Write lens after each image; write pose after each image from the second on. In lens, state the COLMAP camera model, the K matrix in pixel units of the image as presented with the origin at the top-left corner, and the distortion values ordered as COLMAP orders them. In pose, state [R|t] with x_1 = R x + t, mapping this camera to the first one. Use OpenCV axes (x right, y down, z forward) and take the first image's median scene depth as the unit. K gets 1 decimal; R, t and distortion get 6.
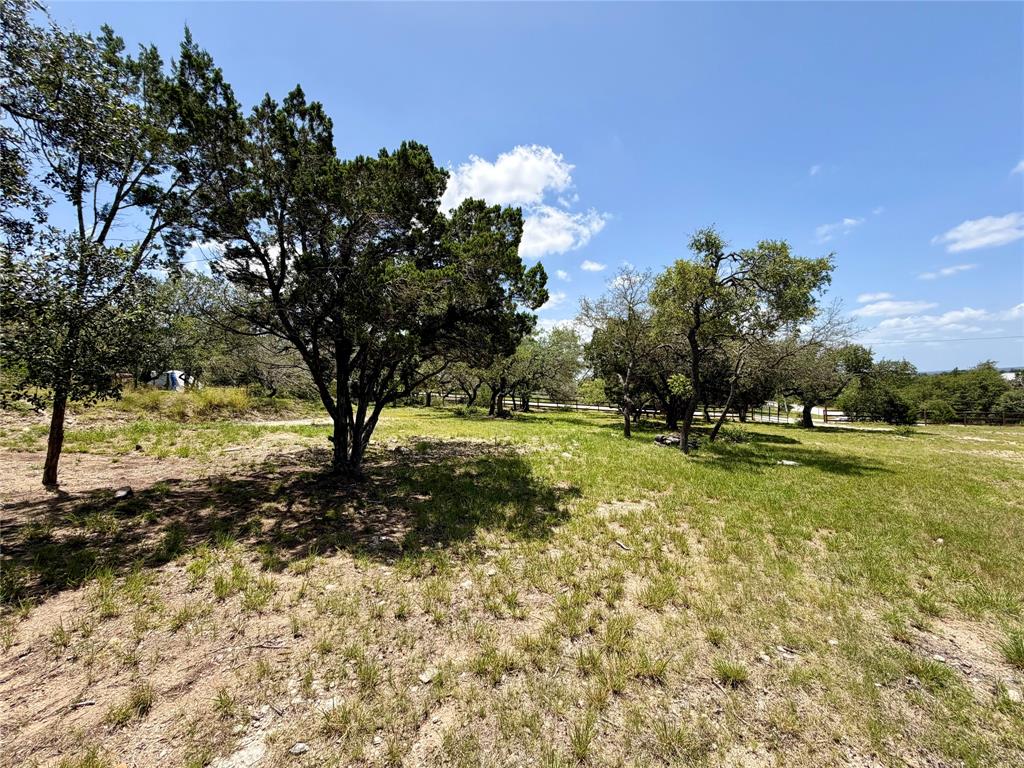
lens RADIAL K [[408.5, 0, 516.9], [0, 408.5, 383.1], [0, 0, 1]] dist [0.007785, -0.000198]
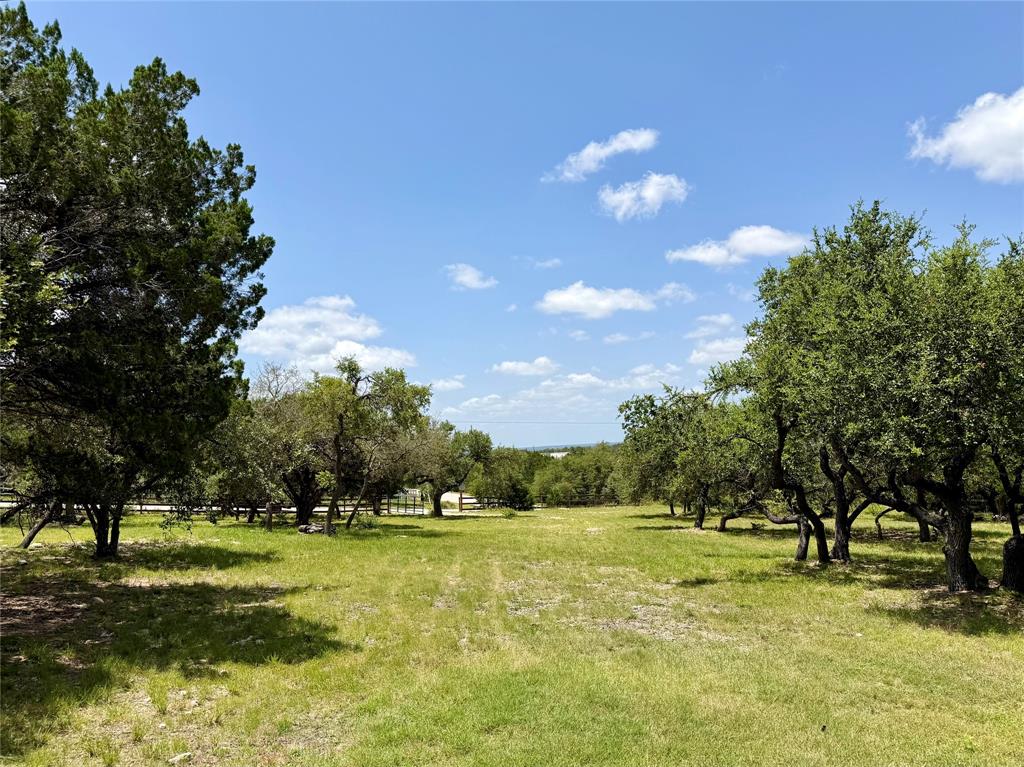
lens RADIAL K [[821.6, 0, 518.5], [0, 821.6, 393.5], [0, 0, 1]] dist [0.106773, -0.000720]
pose [[0.786463, 0.045167, 0.615983, -0.306531], [0.001723, 0.997158, -0.075316, -0.029143], [-0.617635, 0.060295, 0.784151, -0.584318]]
